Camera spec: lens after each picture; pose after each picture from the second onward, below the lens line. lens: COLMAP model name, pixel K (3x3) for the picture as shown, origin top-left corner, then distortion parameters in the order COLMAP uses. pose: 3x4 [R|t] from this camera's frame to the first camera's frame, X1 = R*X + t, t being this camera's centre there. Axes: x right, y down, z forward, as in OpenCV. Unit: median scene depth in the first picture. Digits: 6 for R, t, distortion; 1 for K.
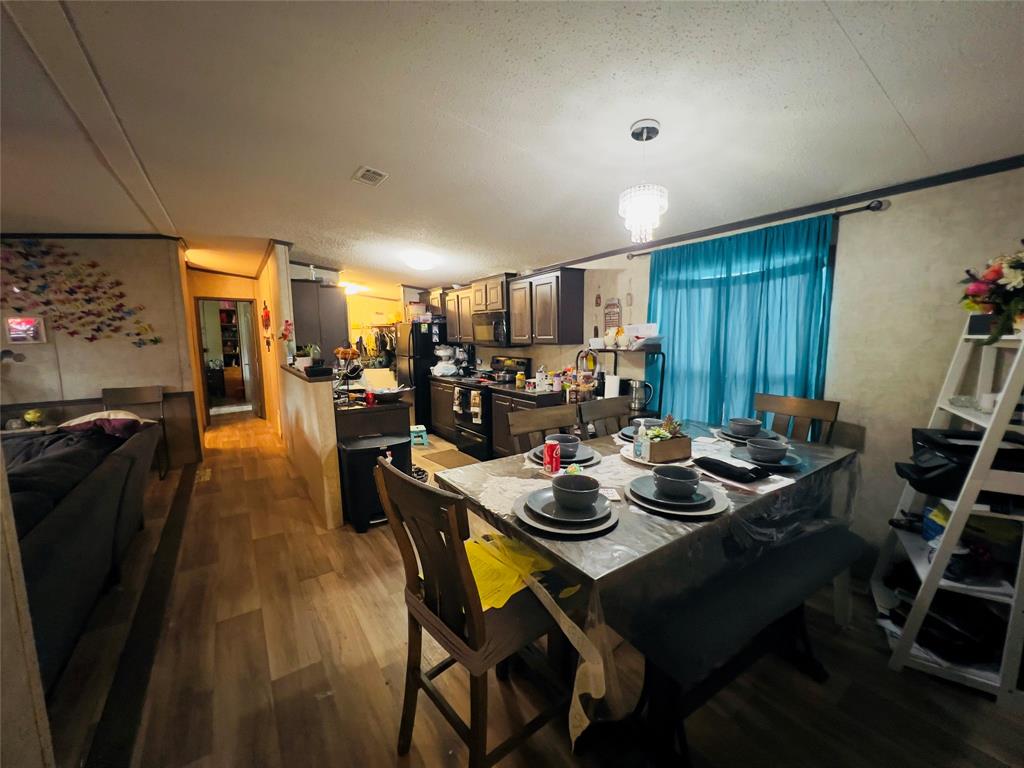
lens RADIAL K [[408.6, 0, 508.8], [0, 408.6, 385.4], [0, 0, 1]] dist [-0.003114, 0.000331]
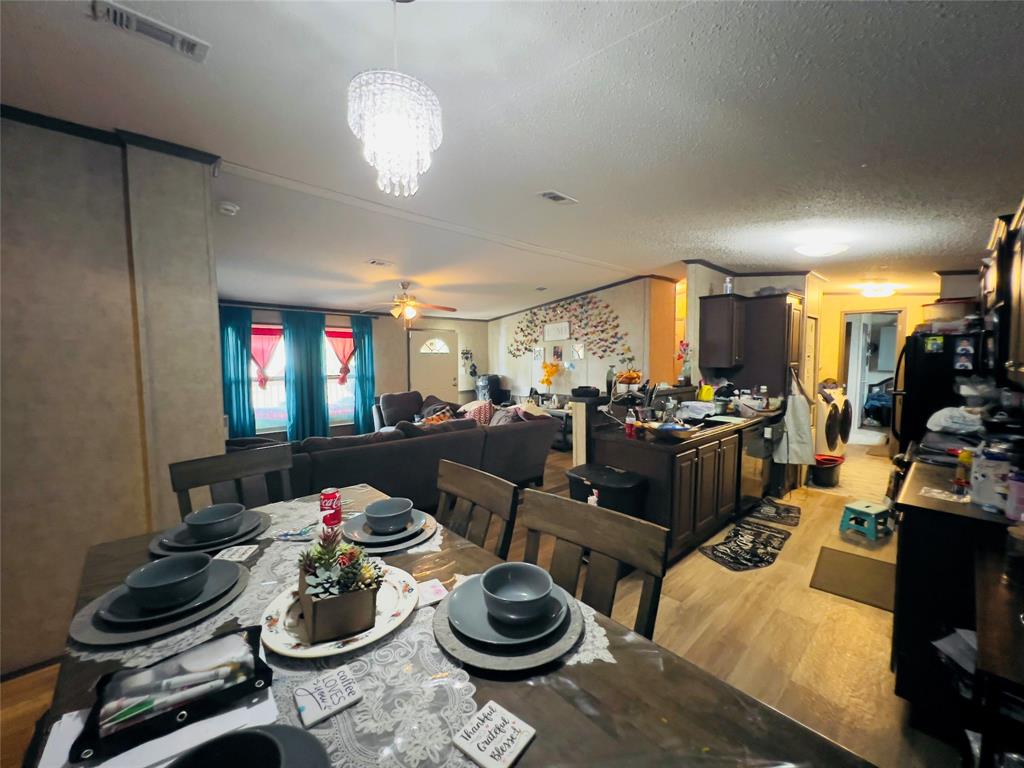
lens RADIAL K [[408.6, 0, 509.0], [0, 408.6, 382.7], [0, 0, 1]] dist [-0.003114, 0.000331]
pose [[0.128837, 0.073215, -0.988959, 0.377437], [-0.121175, 0.990960, 0.057577, -0.066249], [0.984235, 0.112419, 0.136544, 0.472859]]
